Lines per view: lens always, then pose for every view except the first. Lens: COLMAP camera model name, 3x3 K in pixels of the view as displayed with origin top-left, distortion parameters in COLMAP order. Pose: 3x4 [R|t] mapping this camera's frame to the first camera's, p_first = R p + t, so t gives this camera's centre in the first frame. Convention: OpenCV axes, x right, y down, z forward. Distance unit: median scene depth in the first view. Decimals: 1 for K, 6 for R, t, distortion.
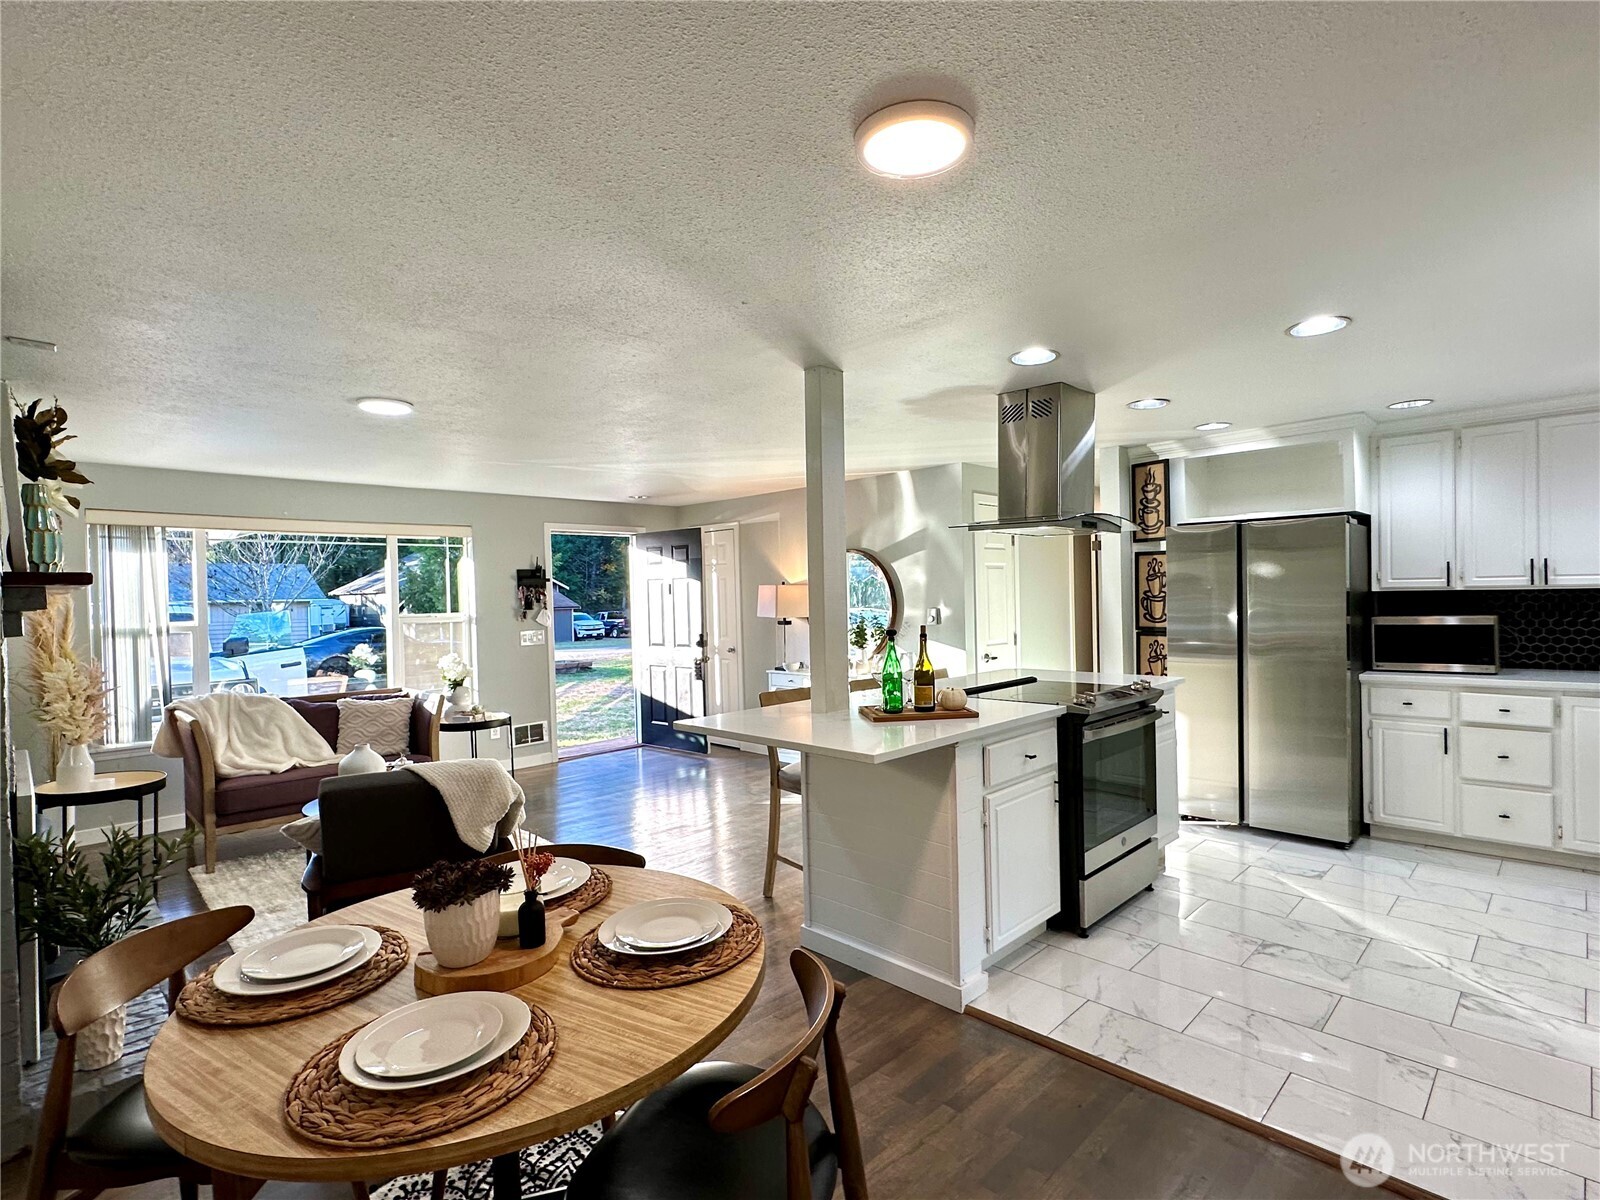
lens RADIAL K [[790.1, 0, 800.0], [0, 790.1, 600.0], [0, 0, 1]] dist [-0.002694, -0.000880]
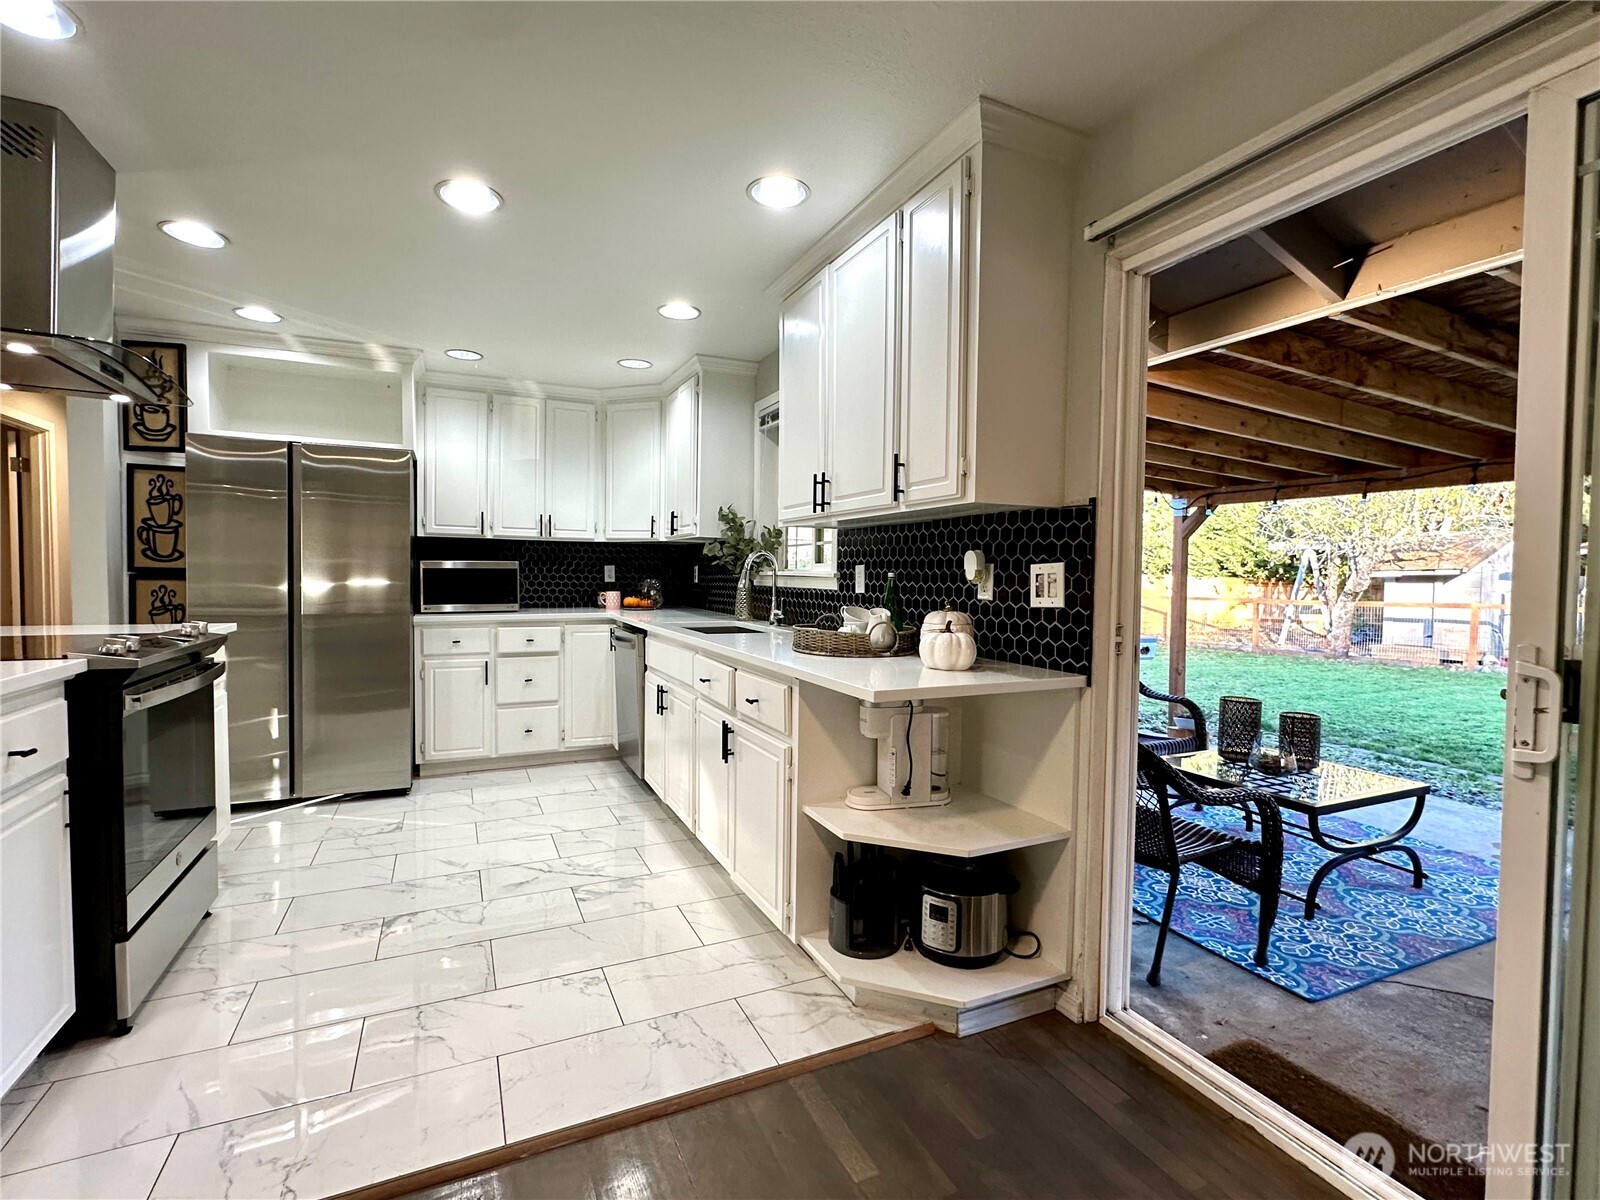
lens RADIAL K [[737.2, 0, 800.0], [0, 737.2, 600.0], [0, 0, 1]] dist [-0.001521, -0.000526]
pose [[0.345205, -0.008395, 0.938490, 0.006382], [-0.015187, 0.999779, 0.014530, 0.055618], [-0.938405, -0.019269, 0.345001, 0.235987]]
